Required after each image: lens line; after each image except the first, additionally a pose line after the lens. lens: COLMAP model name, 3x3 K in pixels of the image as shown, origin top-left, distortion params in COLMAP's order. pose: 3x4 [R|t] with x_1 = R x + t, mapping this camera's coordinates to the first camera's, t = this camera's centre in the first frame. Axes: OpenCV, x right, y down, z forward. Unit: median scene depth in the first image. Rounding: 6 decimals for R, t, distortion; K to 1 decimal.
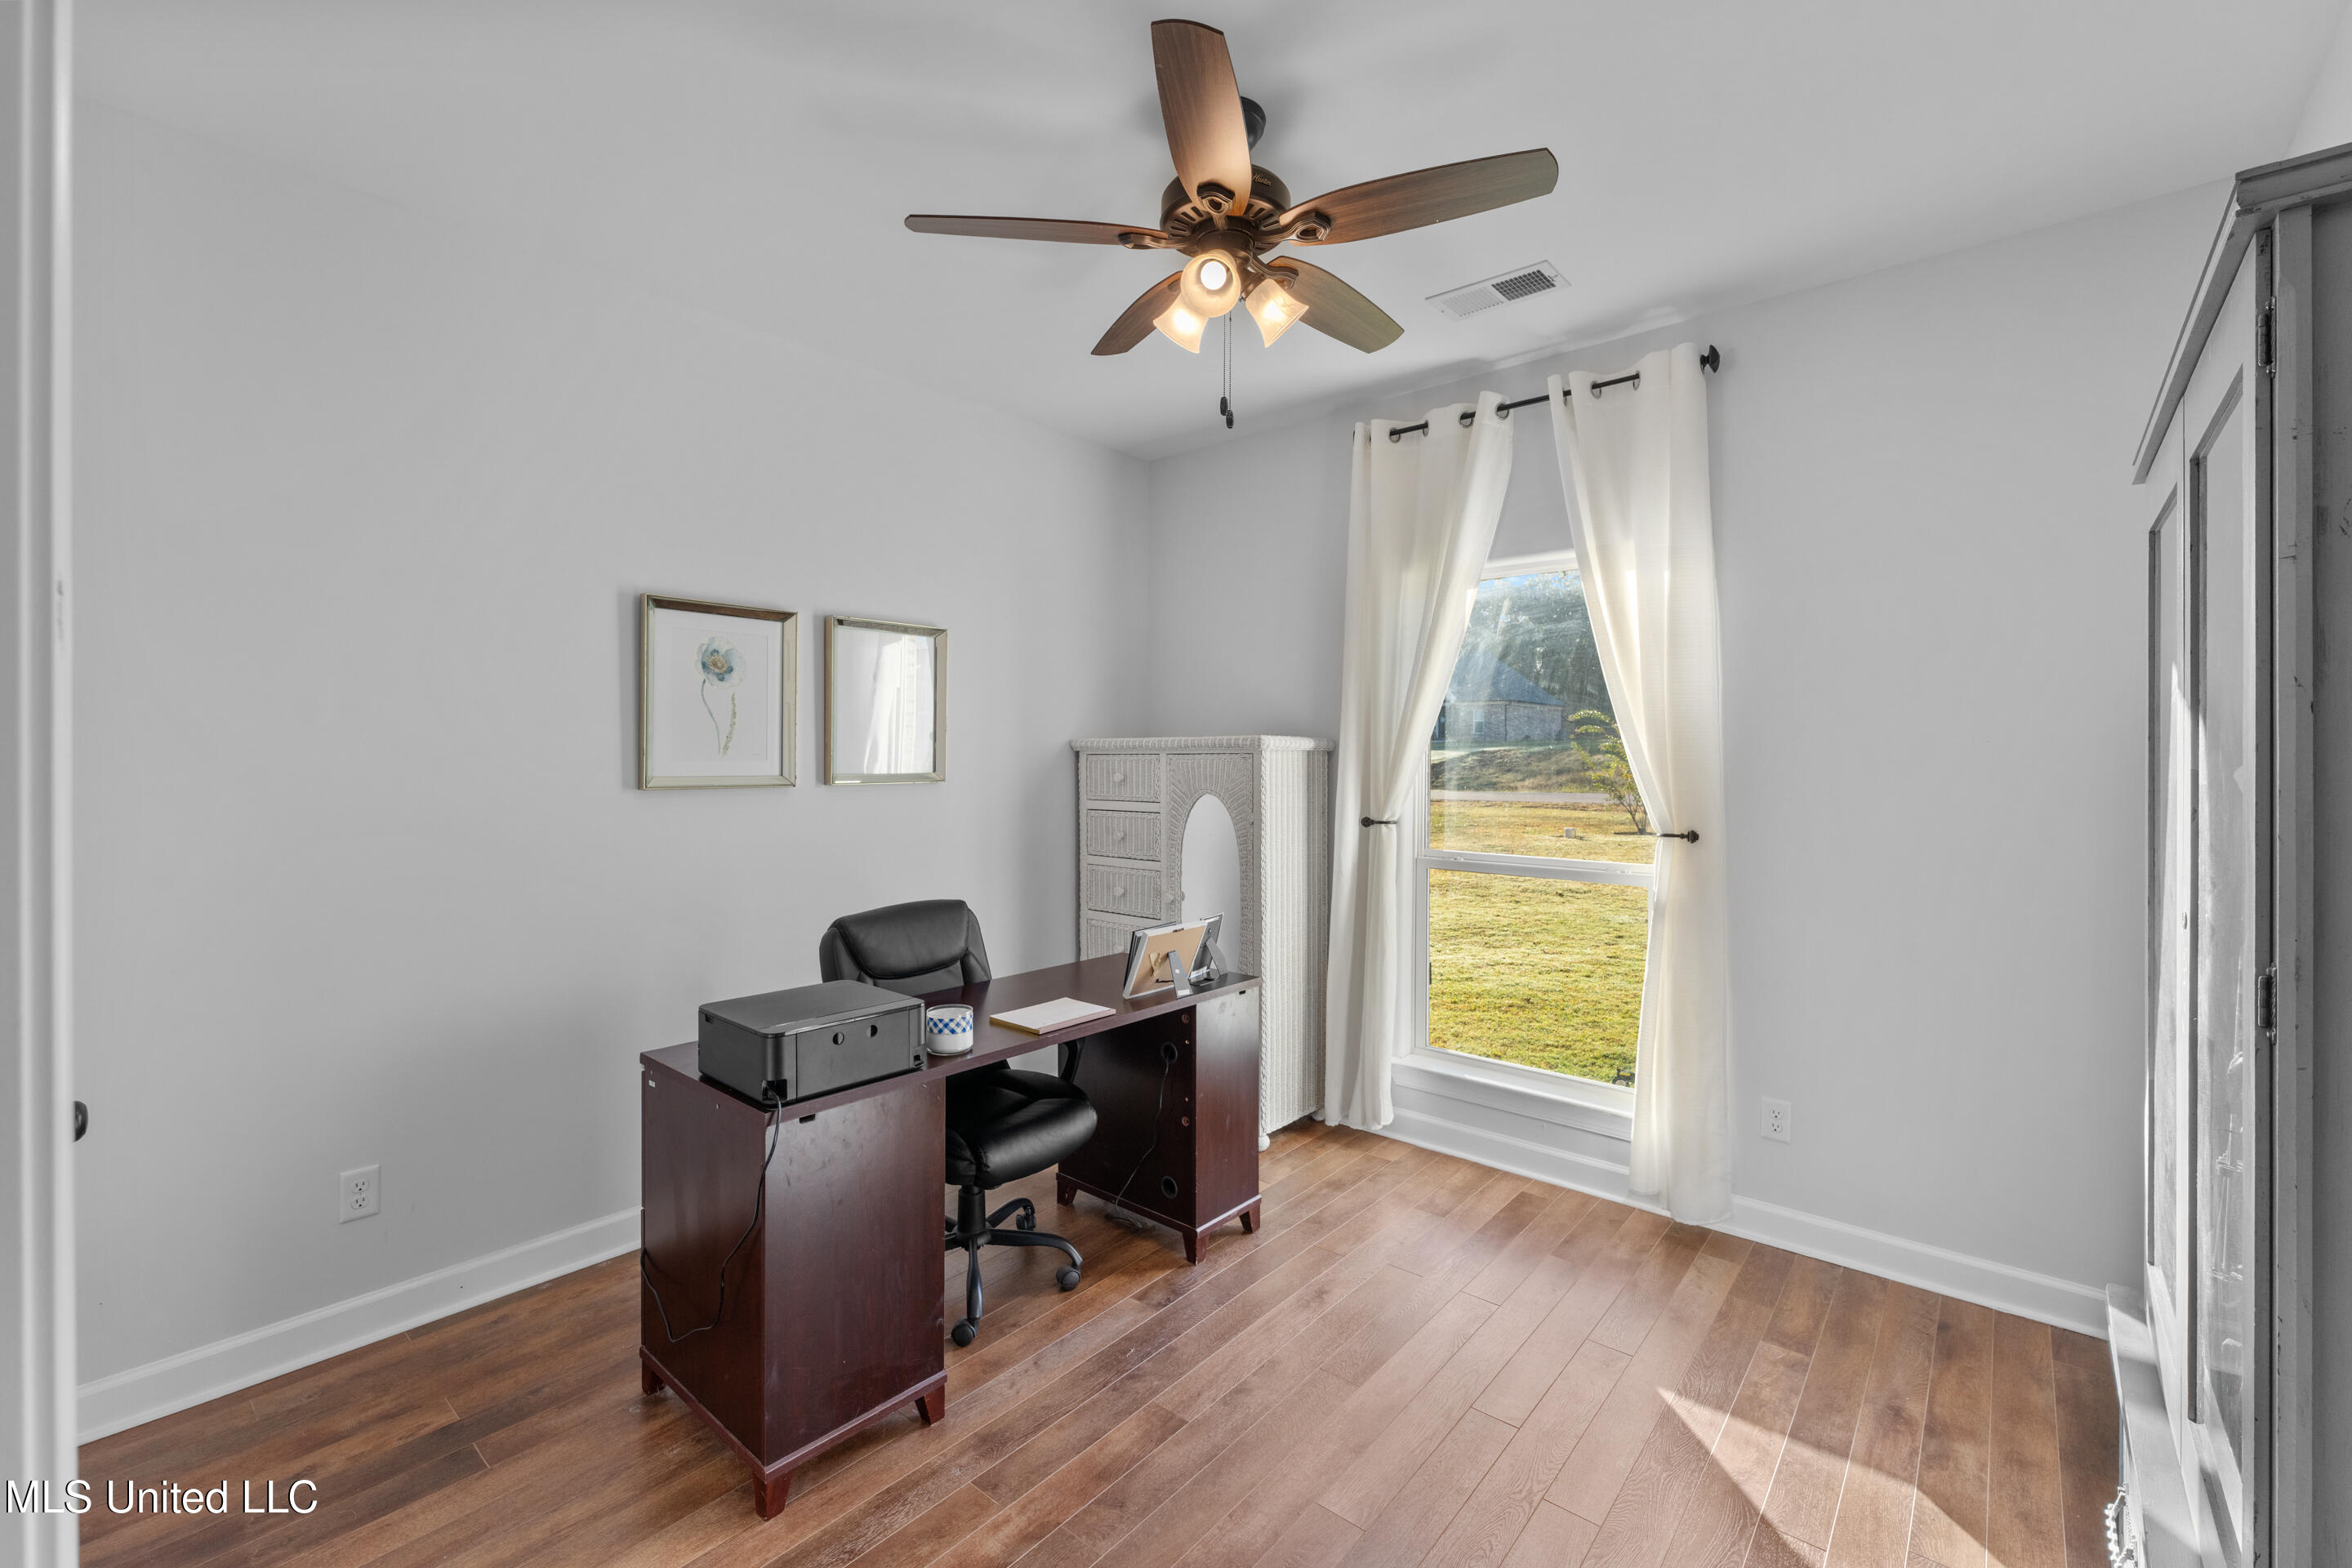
lens RADIAL K [[969.7, 0, 1176.4], [0, 969.7, 771.1], [0, 0, 1]] dist [-0.048562, 0.000070]
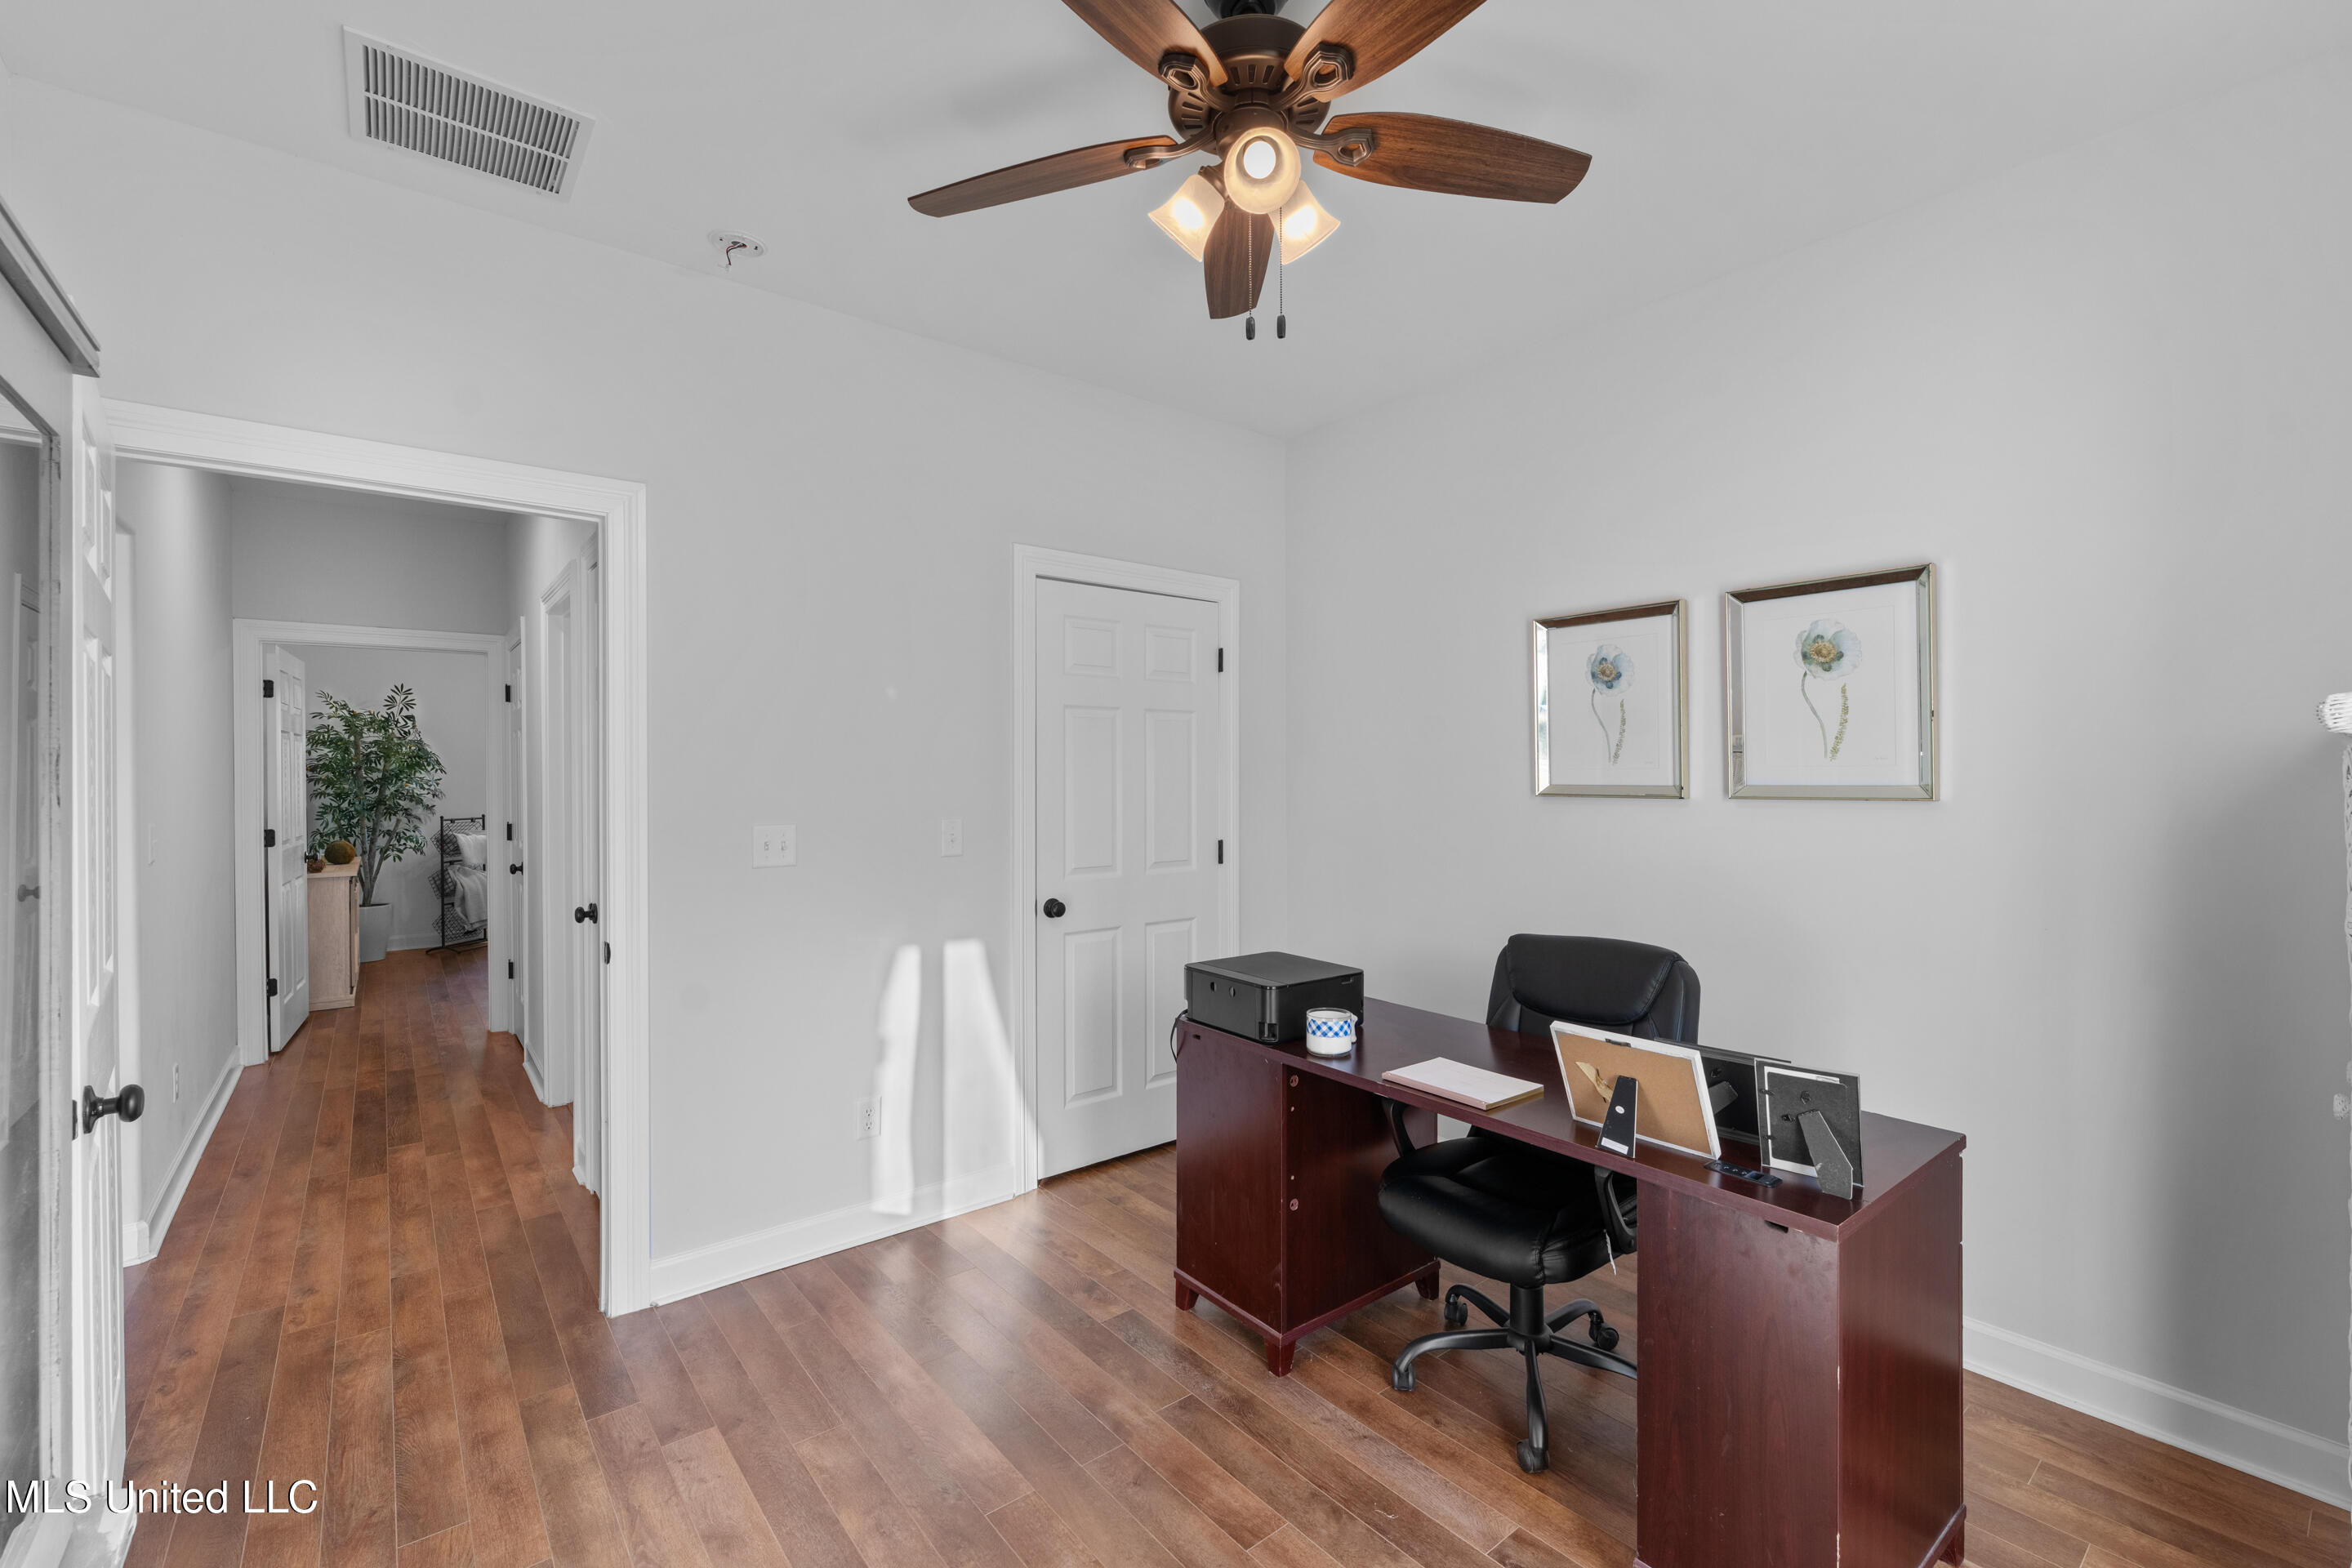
lens RADIAL K [[990.4, 0, 1176.0], [0, 990.4, 784.0], [0, 0, 1]] dist [0.002529, 0.000088]
pose [[-0.200244, 0.012222, -0.979670, 0.693056], [0.004560, 0.999923, 0.011542, -0.011132], [0.979735, -0.002156, -0.200285, 0.868237]]
